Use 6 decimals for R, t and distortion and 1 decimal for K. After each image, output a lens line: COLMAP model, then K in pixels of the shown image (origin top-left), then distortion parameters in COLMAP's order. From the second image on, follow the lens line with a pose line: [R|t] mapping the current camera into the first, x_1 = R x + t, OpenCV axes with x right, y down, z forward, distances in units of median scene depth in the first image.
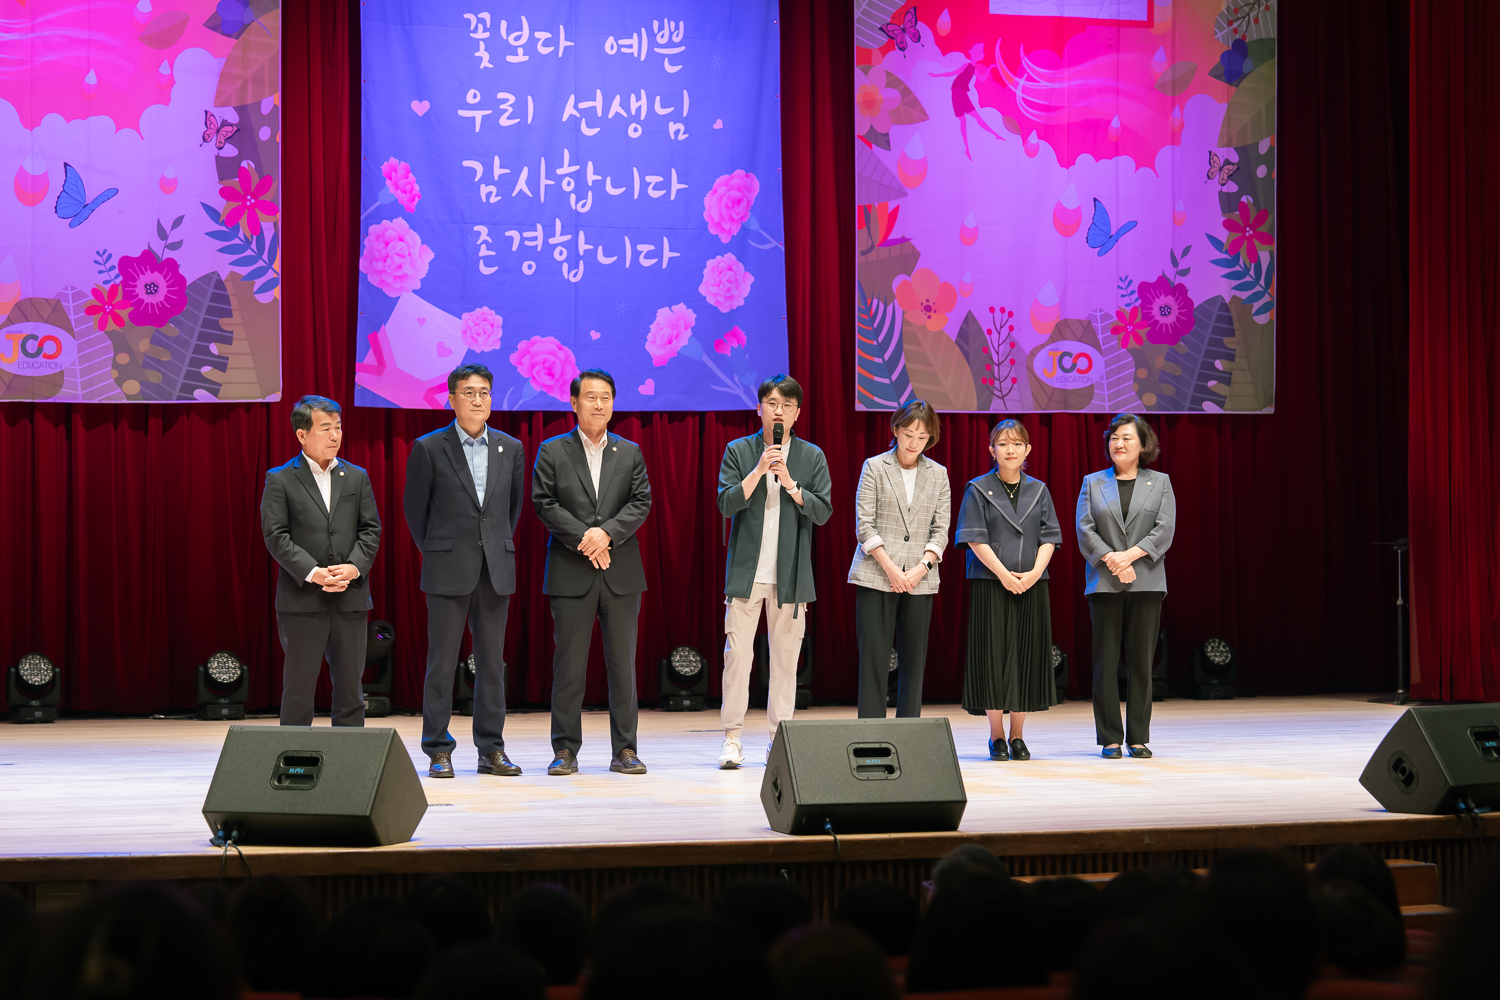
lens RADIAL K [[2944.8, 0, 576.5], [0, 2944.8, 499.7], [0, 0, 1]] dist [0.280605, -2.291151]
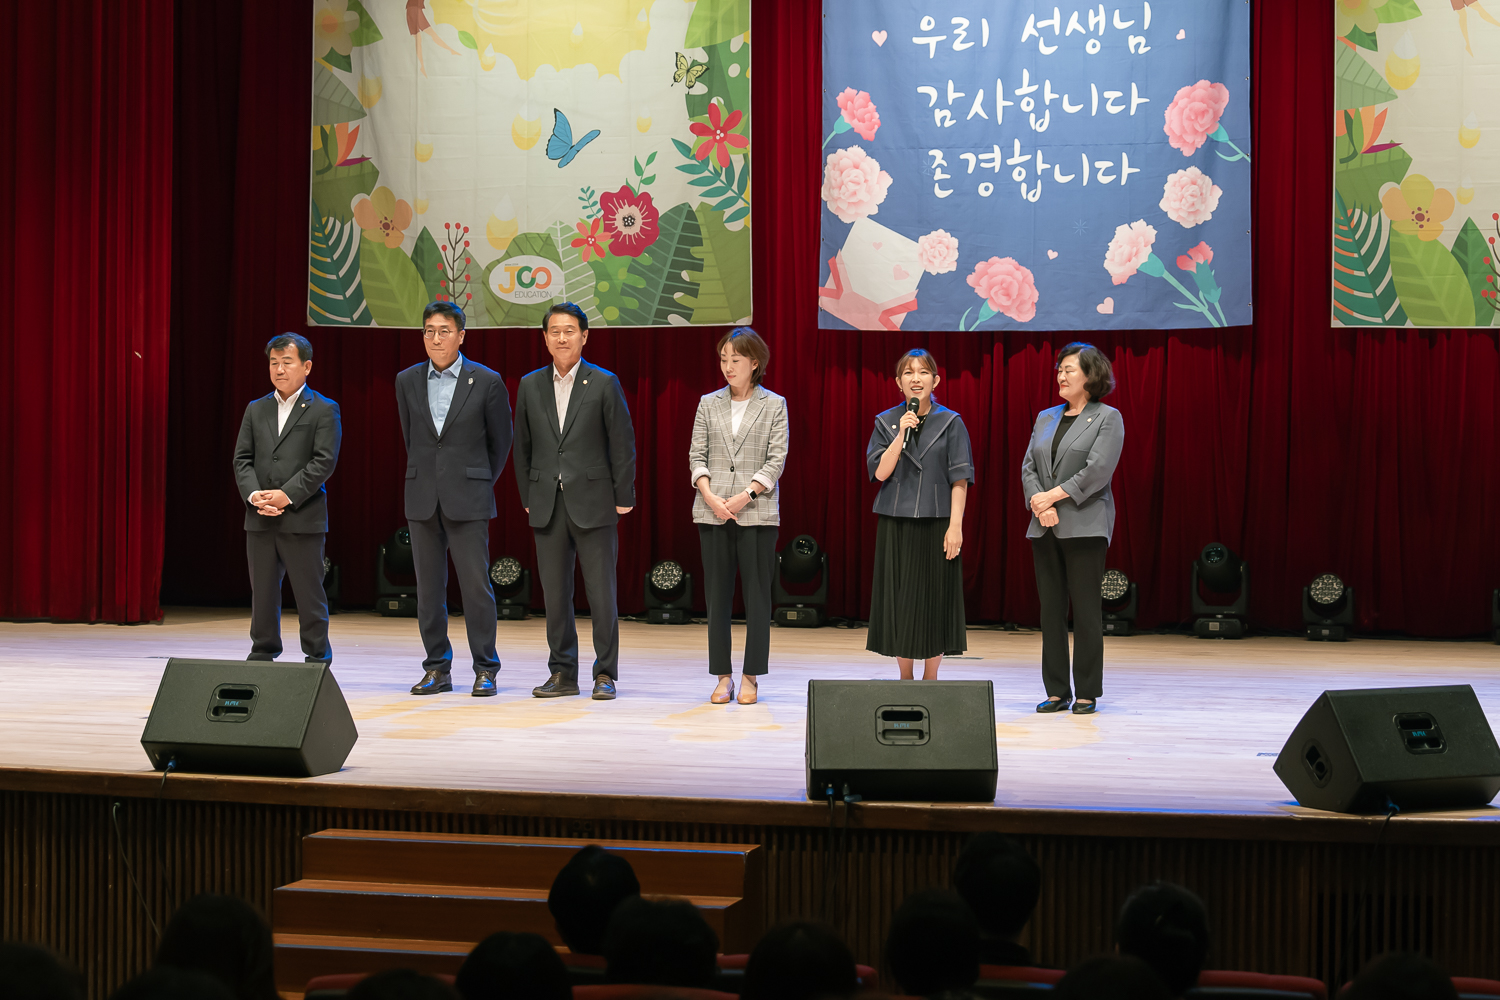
lens RADIAL K [[2798.1, 0, 752.9], [0, 2798.1, 459.6], [0, 0, 1]] dist [-0.053014, 1.306392]
pose [[0.896100, 0.008991, -0.443761, 0.334020], [-0.003960, 0.999917, 0.012263, 0.002189], [0.443835, -0.009232, 0.896061, 0.110288]]
